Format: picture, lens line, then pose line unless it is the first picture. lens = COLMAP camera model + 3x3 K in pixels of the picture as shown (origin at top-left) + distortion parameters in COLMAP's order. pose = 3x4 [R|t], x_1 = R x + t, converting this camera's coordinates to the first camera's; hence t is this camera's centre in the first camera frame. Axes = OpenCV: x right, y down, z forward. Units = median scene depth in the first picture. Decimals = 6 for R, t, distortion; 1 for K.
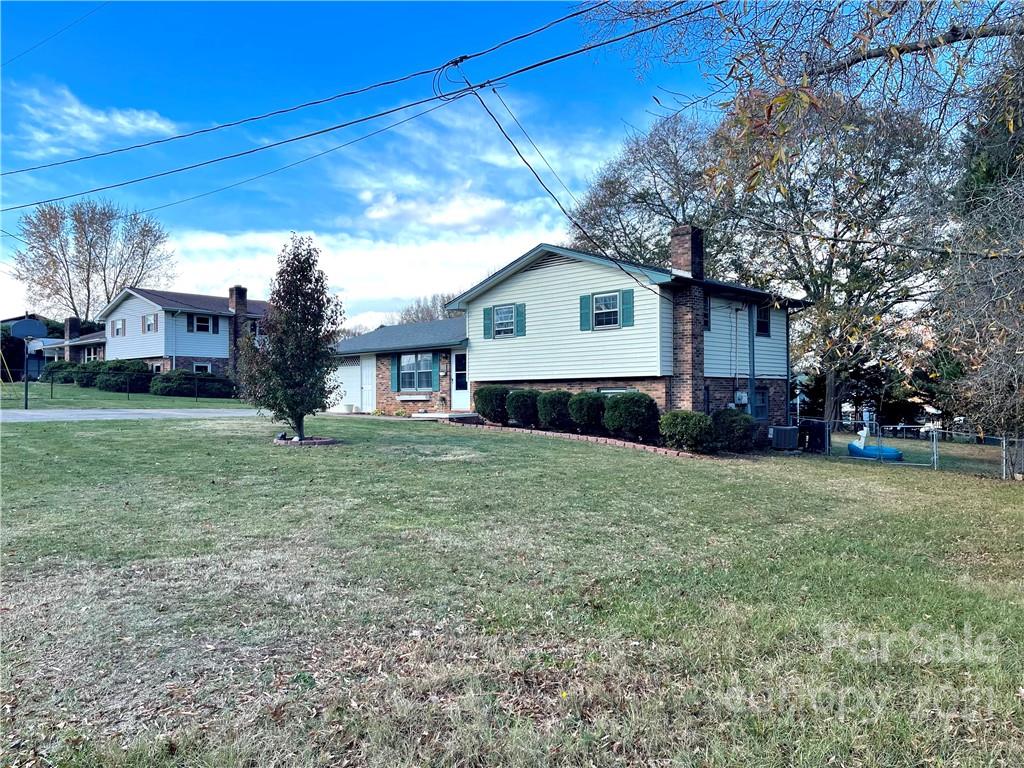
lens RADIAL K [[764.6, 0, 508.7], [0, 764.6, 388.6], [0, 0, 1]] dist [0.069200, -0.065182]
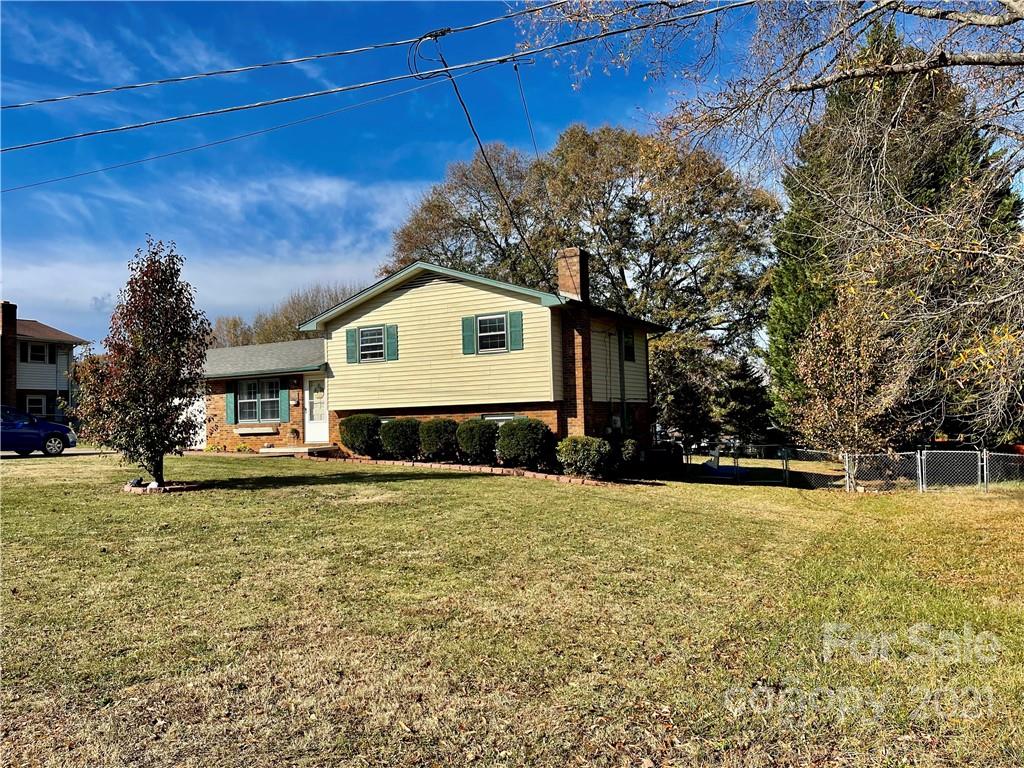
lens RADIAL K [[764.6, 0, 502.8], [0, 764.6, 386.2], [0, 0, 1]] dist [0.069200, -0.065182]
pose [[0.962761, -0.009509, 0.270187, -0.113864], [0.019818, 0.999175, -0.035451, -0.002473], [-0.269627, 0.039486, 0.962155, 0.084704]]
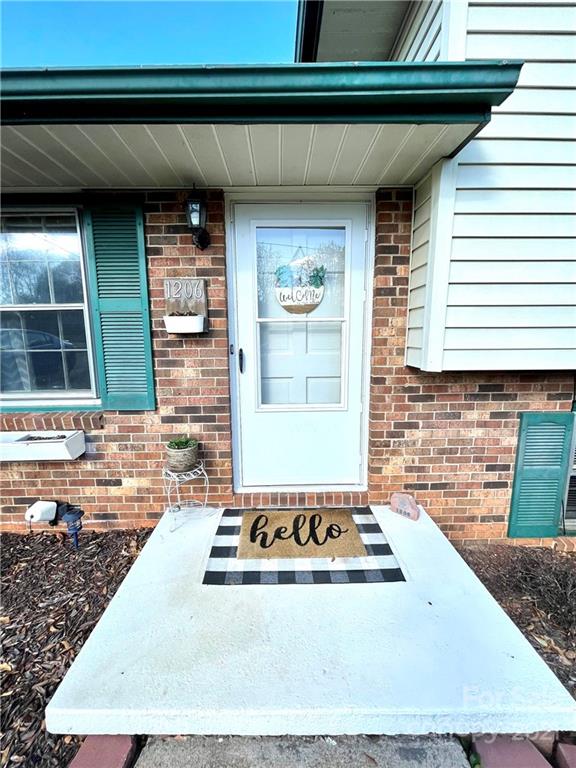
lens RADIAL K [[309.6, 0, 287.0], [0, 309.6, 386.6], [0, 0, 1]] dist [0.000549, -0.000019]
pose [[0.739815, -0.094371, 0.666159, -0.146692], [-0.004830, 0.989344, 0.145519, -0.018927], [-0.672793, -0.110875, 0.731475, 1.122945]]
